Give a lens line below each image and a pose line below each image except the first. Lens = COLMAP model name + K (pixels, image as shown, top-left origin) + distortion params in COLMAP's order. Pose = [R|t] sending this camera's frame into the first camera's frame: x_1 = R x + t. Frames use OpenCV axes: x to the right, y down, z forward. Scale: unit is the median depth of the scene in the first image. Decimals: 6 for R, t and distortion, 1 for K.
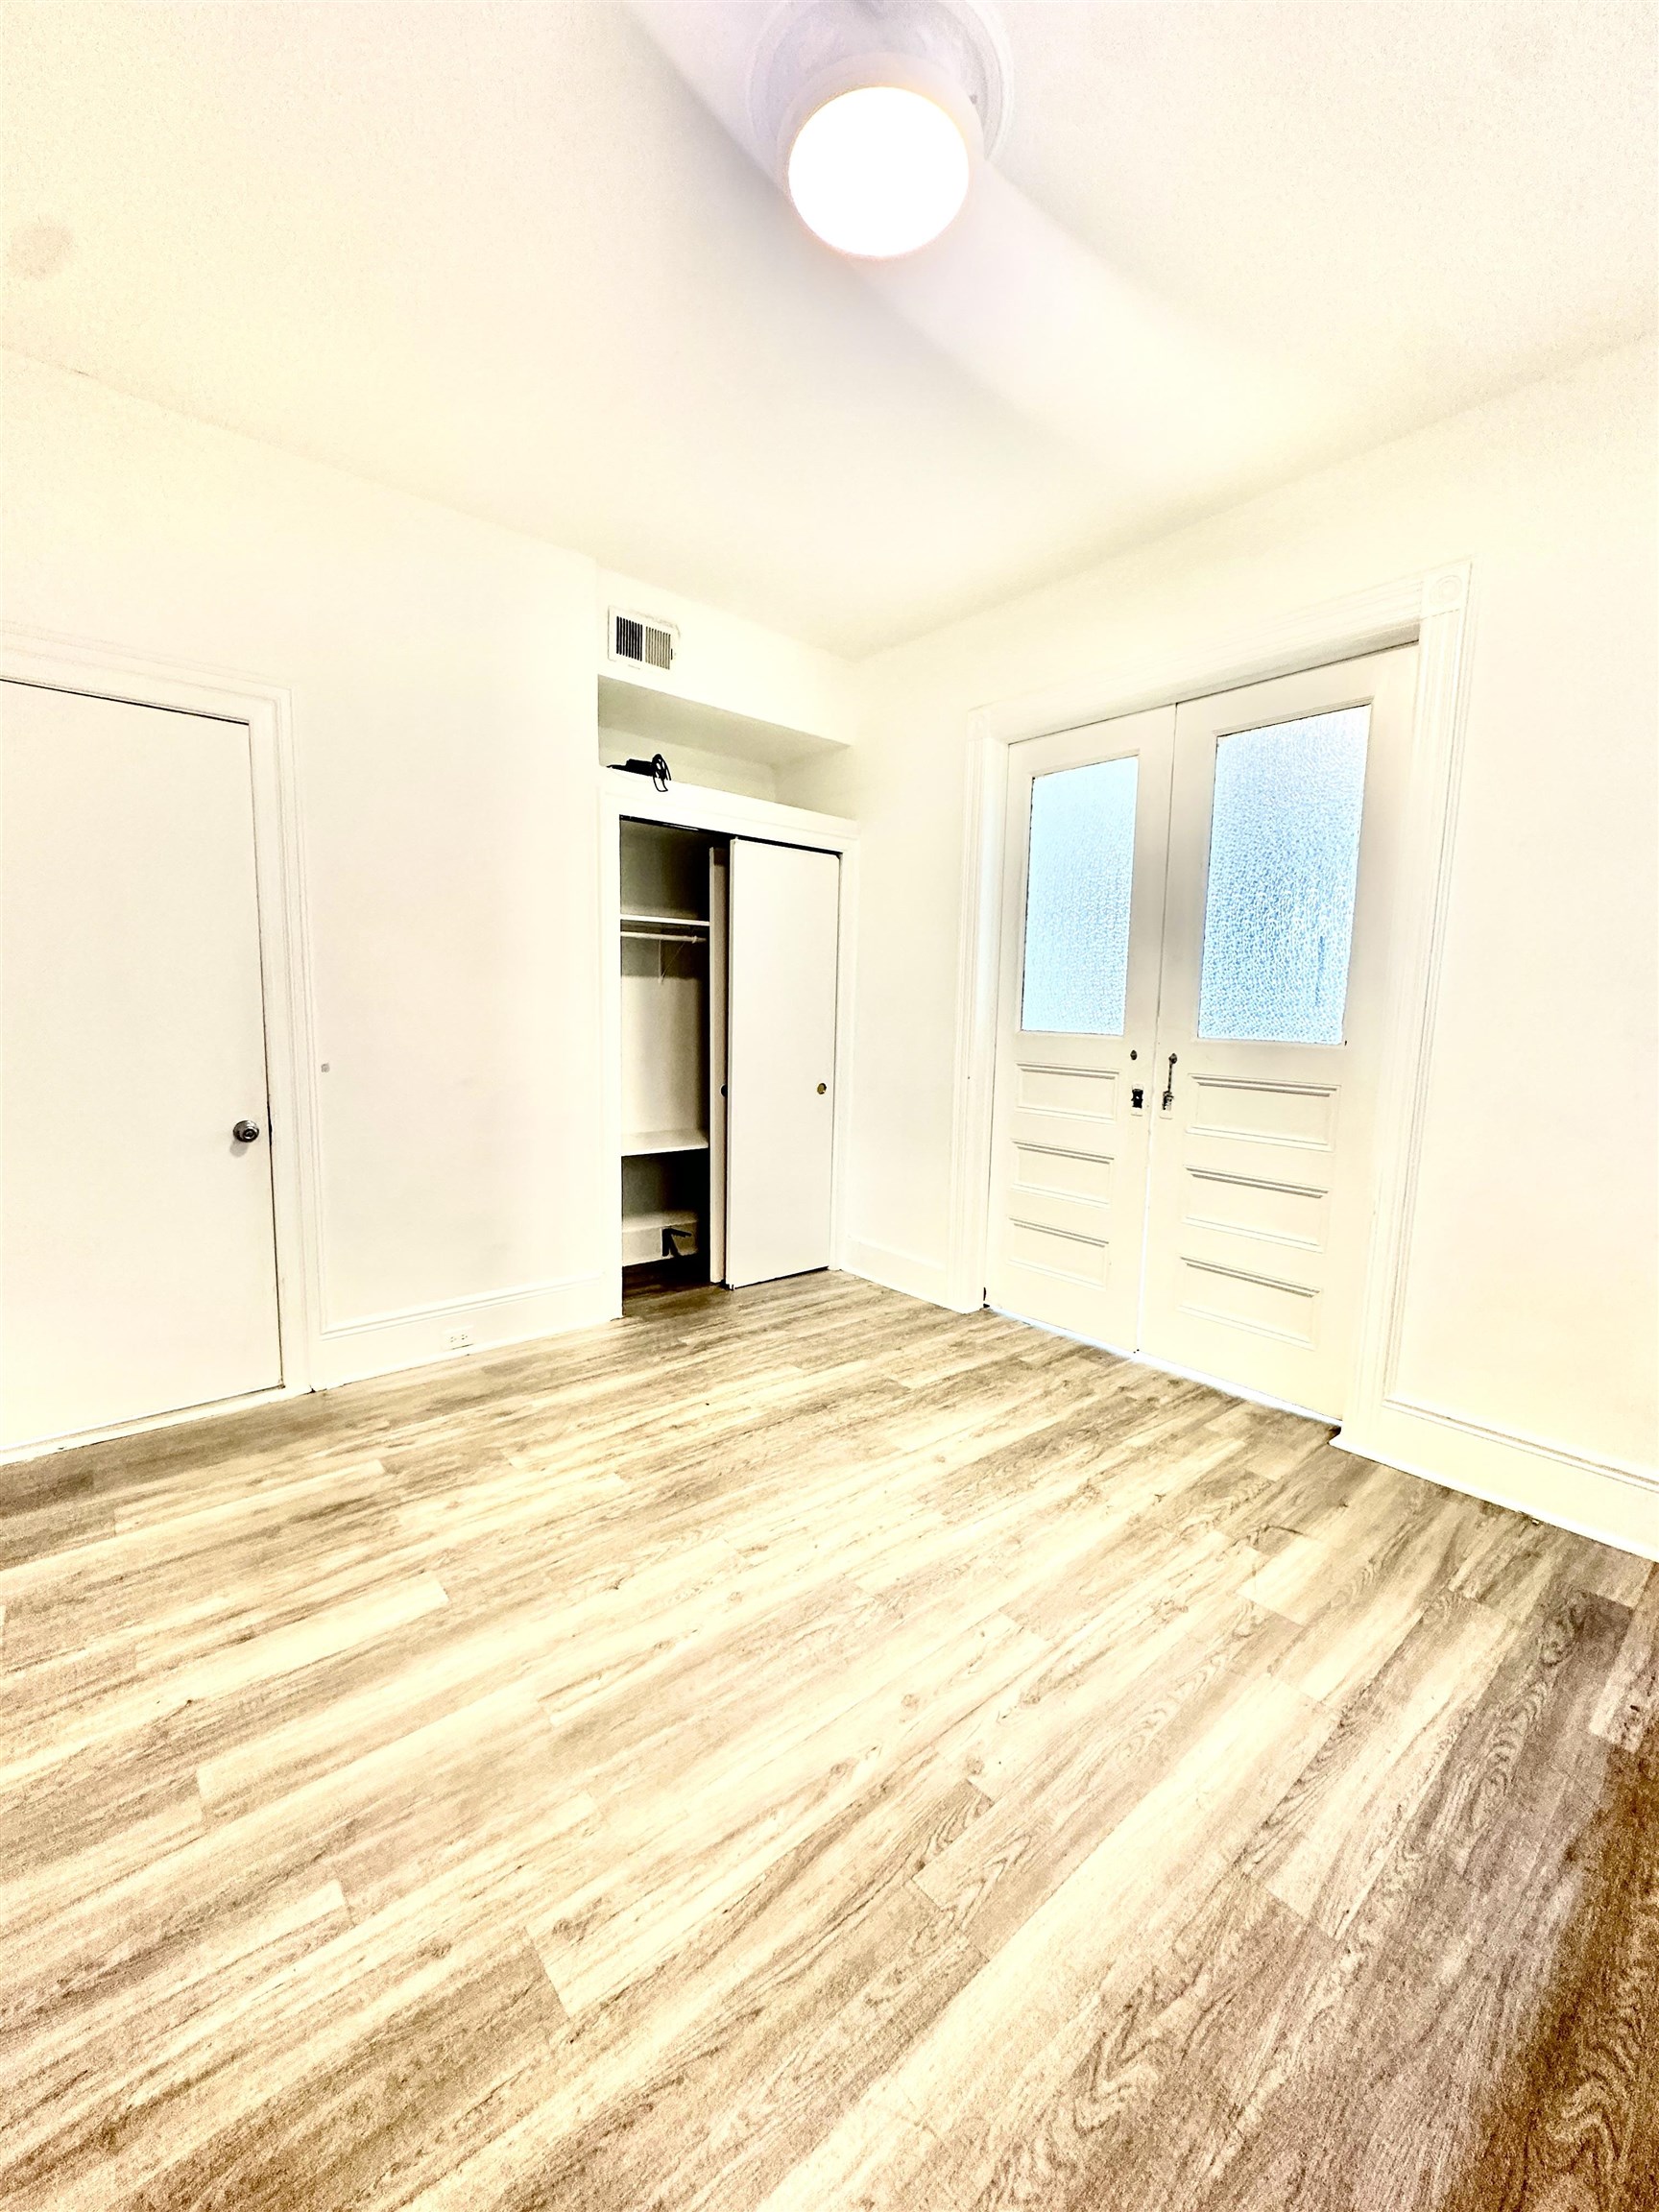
lens RADIAL K [[883.0, 0, 831.2], [0, 883.0, 1107.6], [0, 0, 1]] dist [-0.005055, 0.001175]
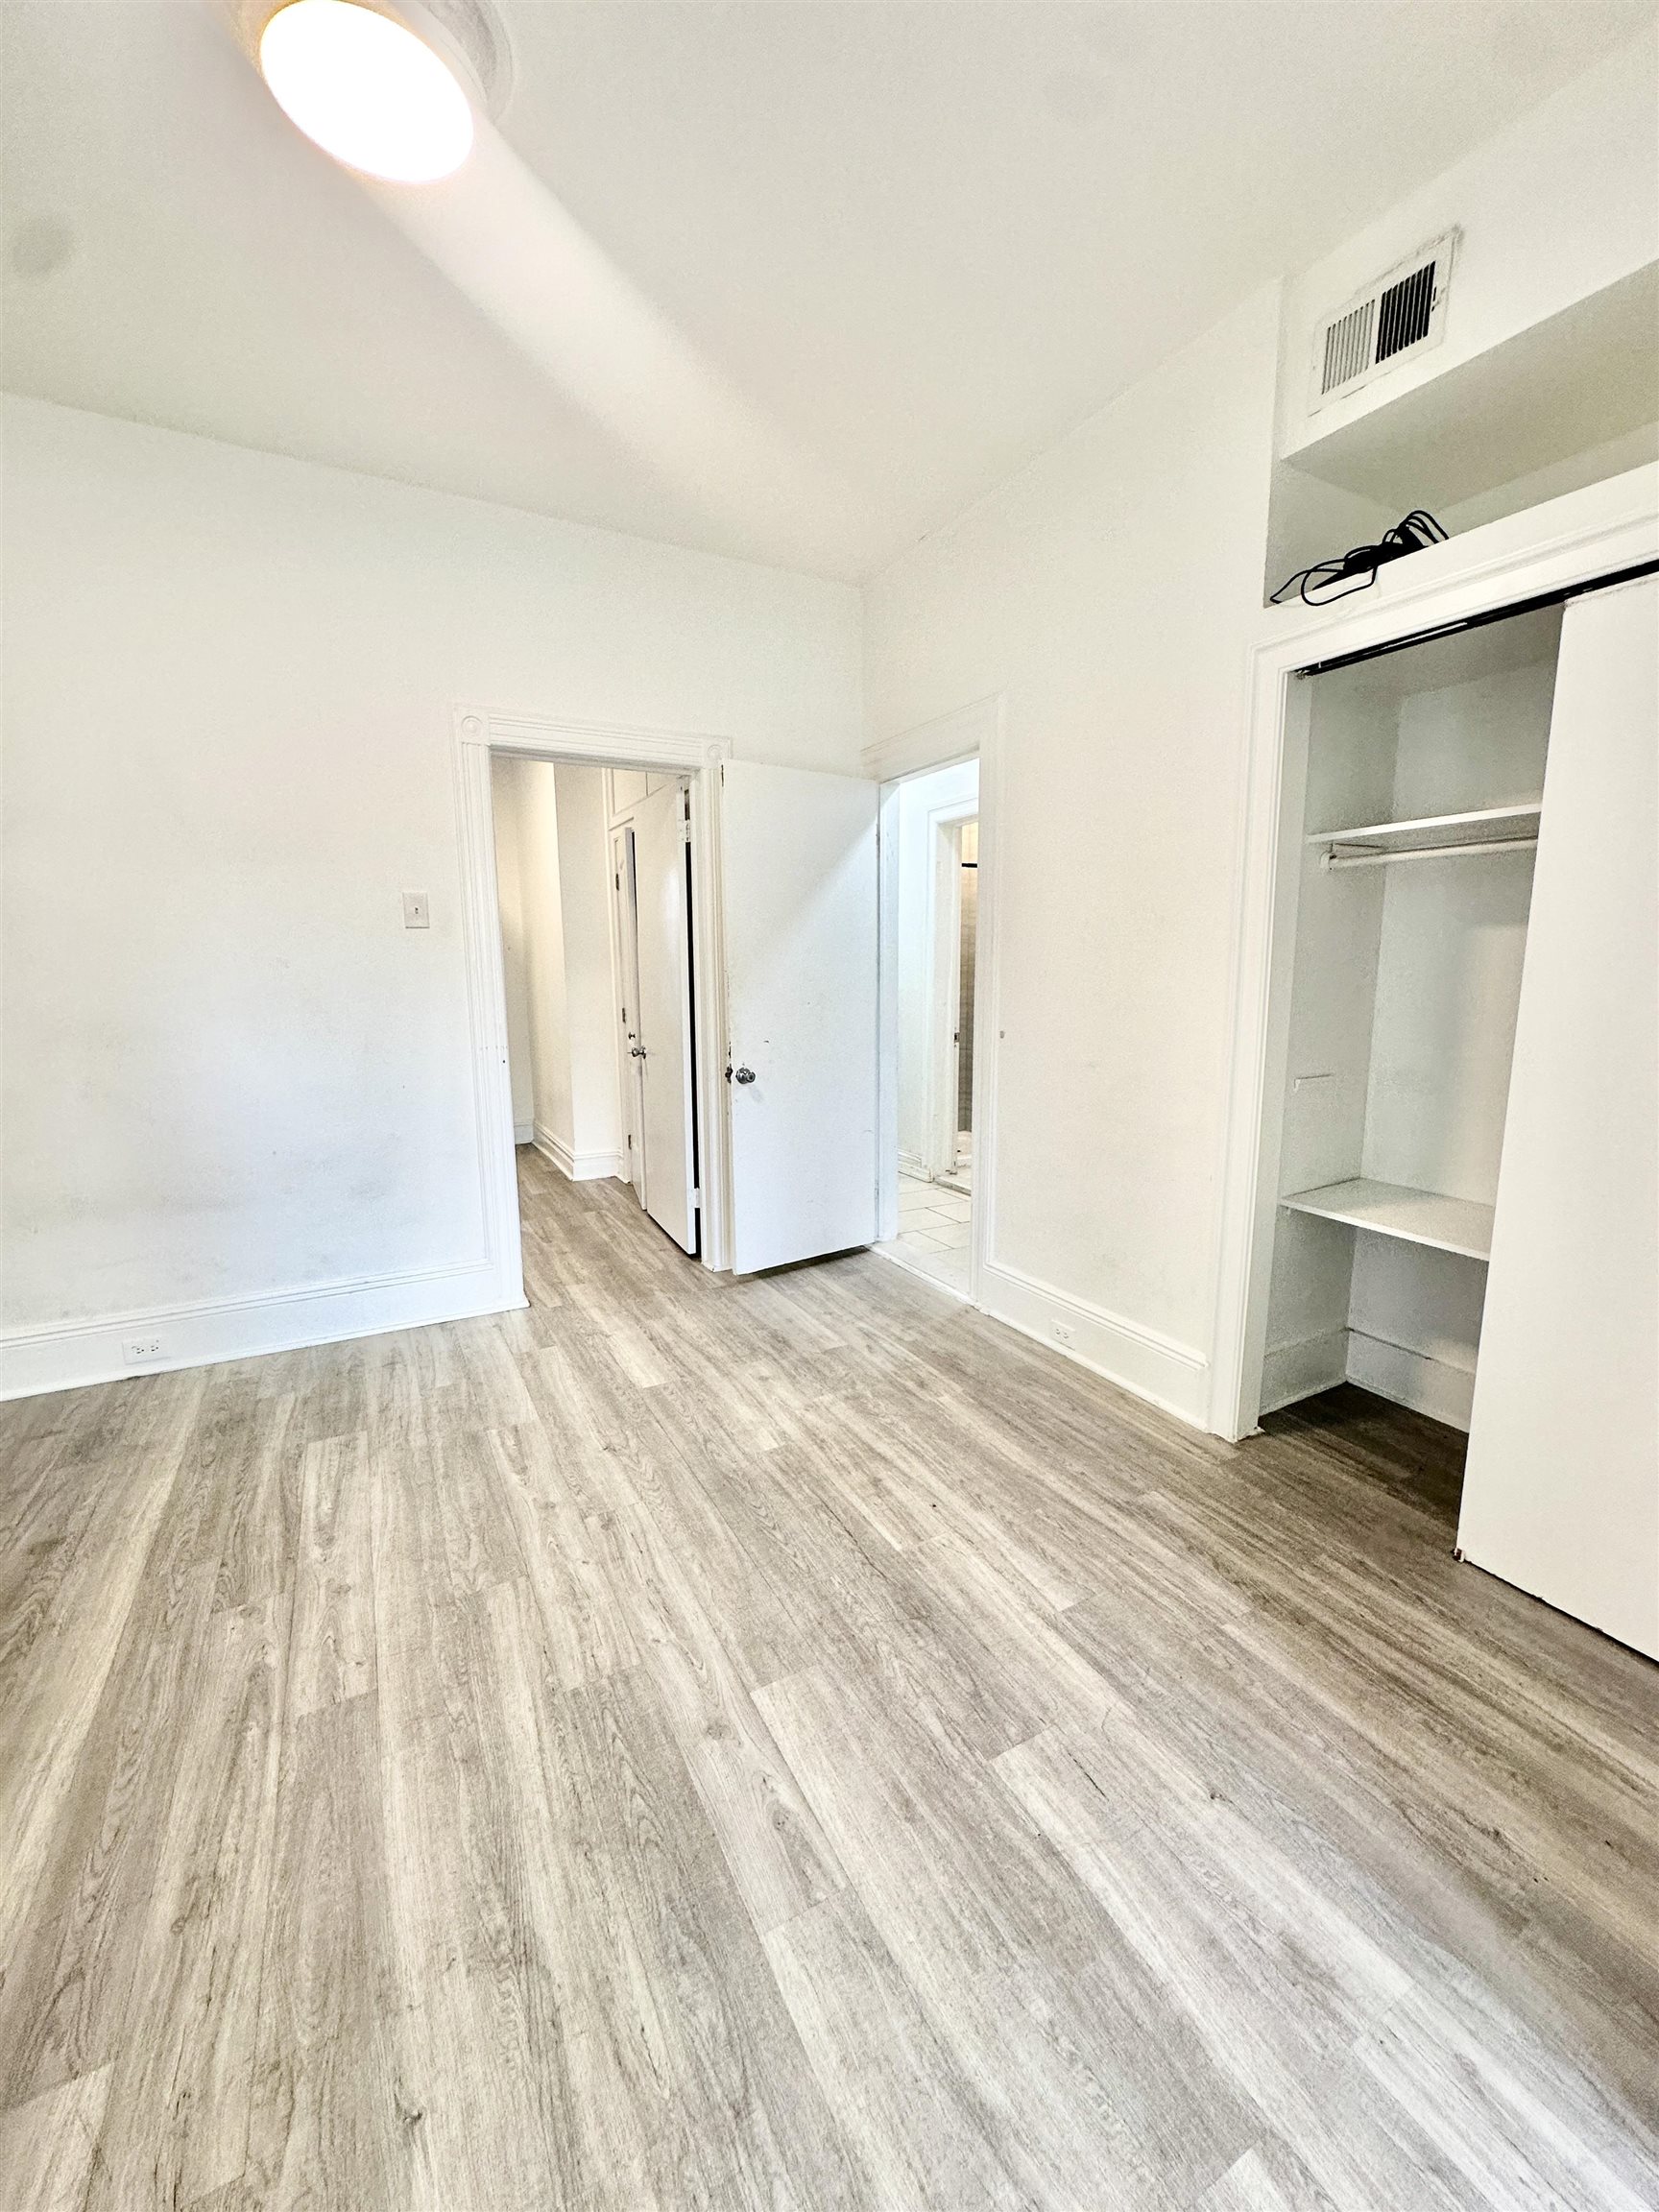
lens RADIAL K [[883.0, 0, 831.2], [0, 883.0, 1107.6], [0, 0, 1]] dist [-0.005055, 0.001175]
pose [[-0.208610, 0.138669, -0.968118, 0.654569], [-0.116207, 0.979370, 0.165321, -0.132476], [0.971070, 0.146990, -0.188192, 1.168335]]
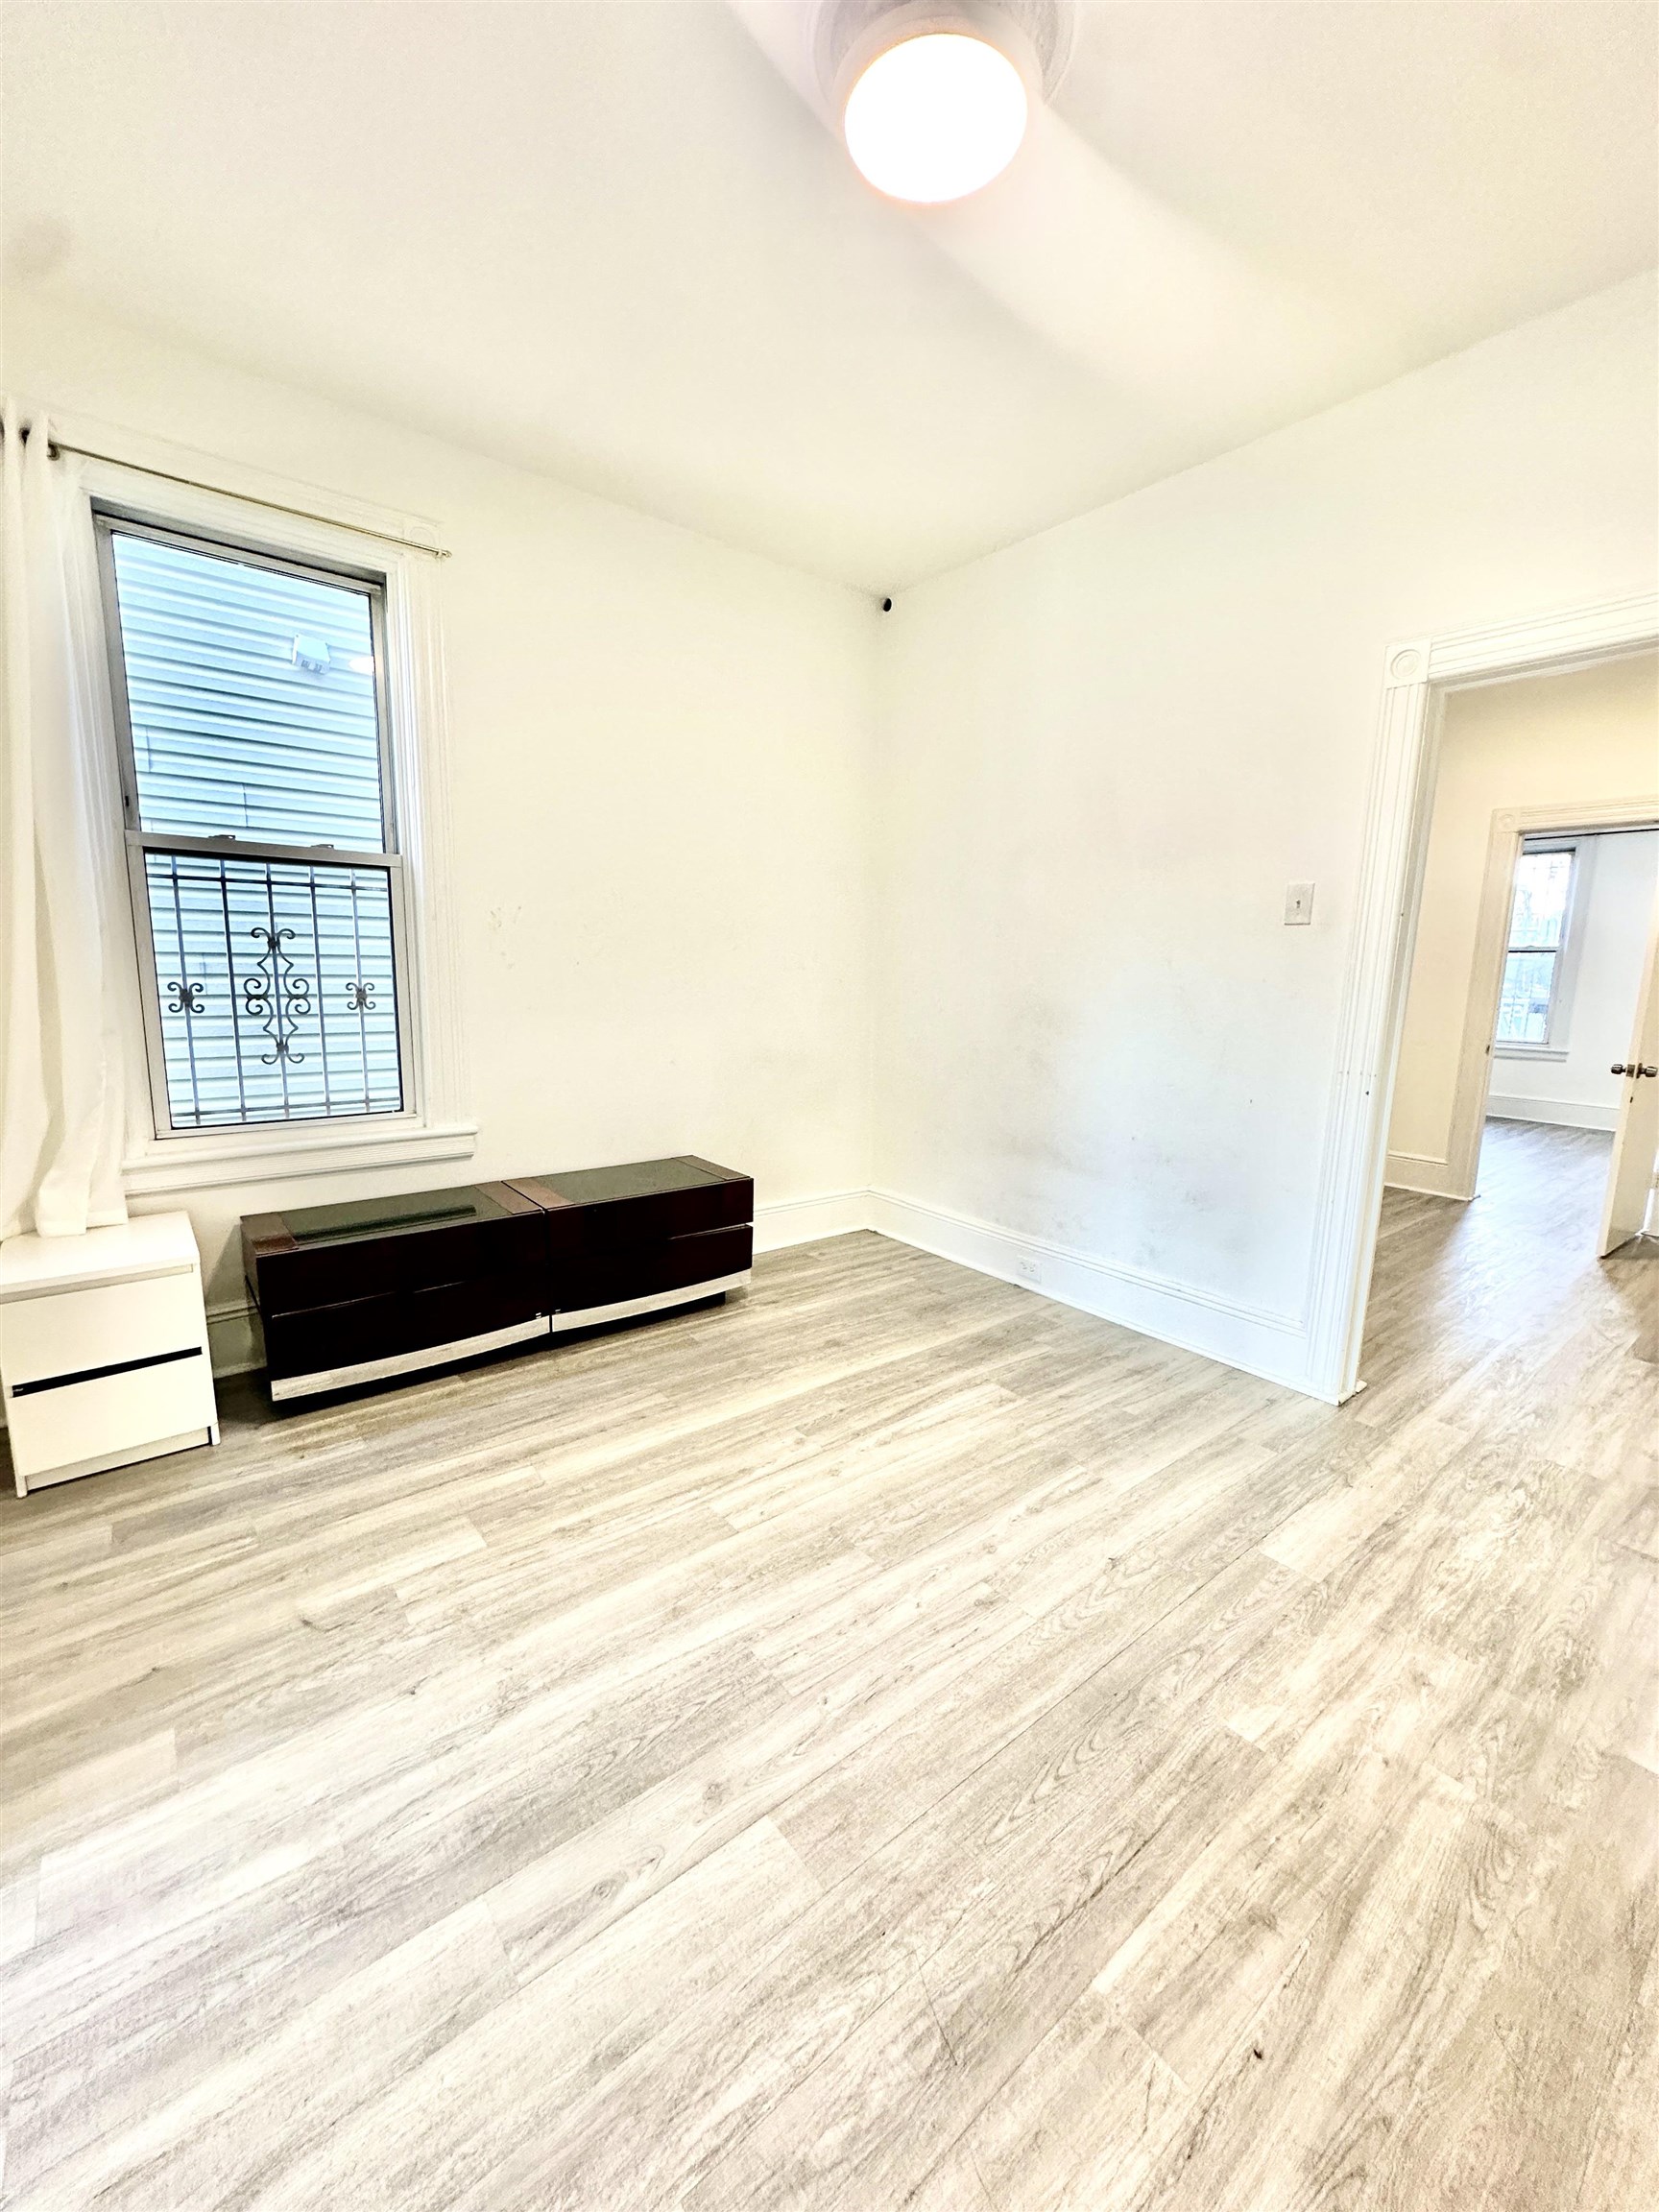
lens RADIAL K [[883.0, 0, 831.2], [0, 883.0, 1107.6], [0, 0, 1]] dist [-0.005055, 0.001175]
pose [[-0.998541, -0.049137, 0.022377, 0.061723], [-0.040887, 0.958848, 0.280959, -0.173237], [-0.035262, 0.279635, -0.959459, 1.454839]]
